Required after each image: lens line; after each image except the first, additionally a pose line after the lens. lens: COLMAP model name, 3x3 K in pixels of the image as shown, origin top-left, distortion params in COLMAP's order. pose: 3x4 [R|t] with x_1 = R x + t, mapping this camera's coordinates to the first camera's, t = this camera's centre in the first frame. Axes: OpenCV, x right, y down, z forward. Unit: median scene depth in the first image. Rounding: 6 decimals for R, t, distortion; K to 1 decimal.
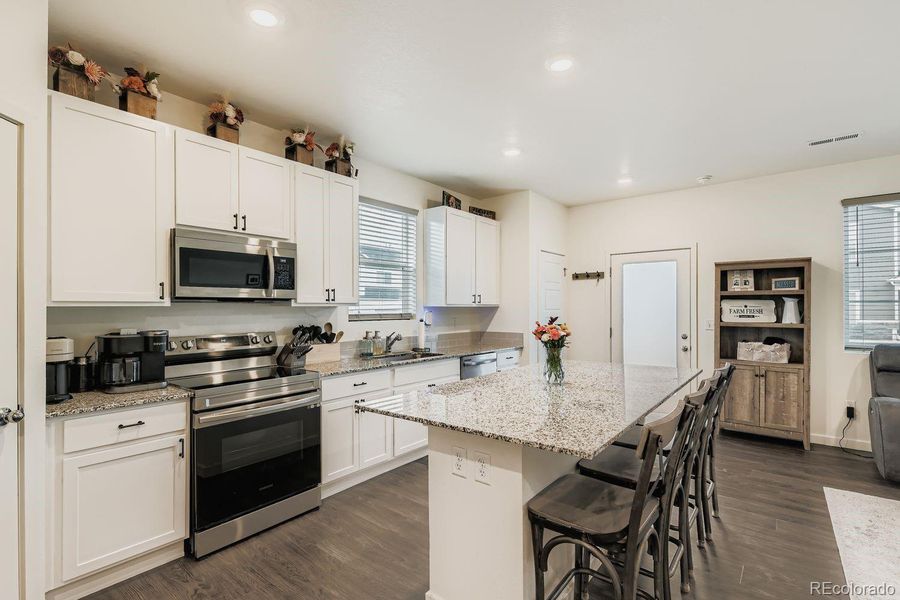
lens RADIAL K [[408.8, 0, 454.2], [0, 408.8, 308.0], [0, 0, 1]] dist [-0.001518, -0.002224]
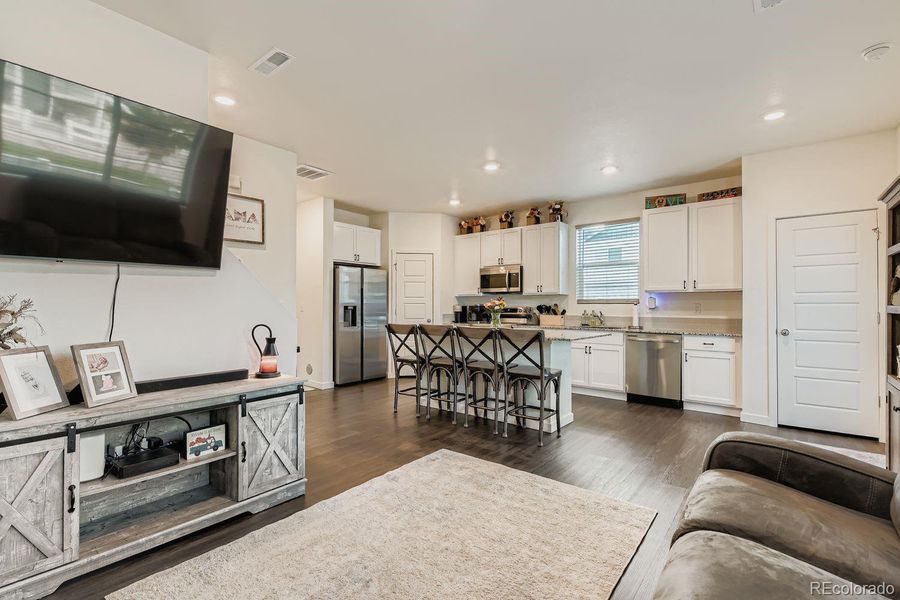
lens RADIAL K [[408.8, 0, 453.1], [0, 408.8, 304.5], [0, 0, 1]] dist [-0.001518, -0.002224]
pose [[0.022348, -0.003384, -0.999745, 1.319372], [-0.002050, 0.999992, -0.003431, 0.040560], [0.999748, 0.002127, 0.022341, 0.451171]]
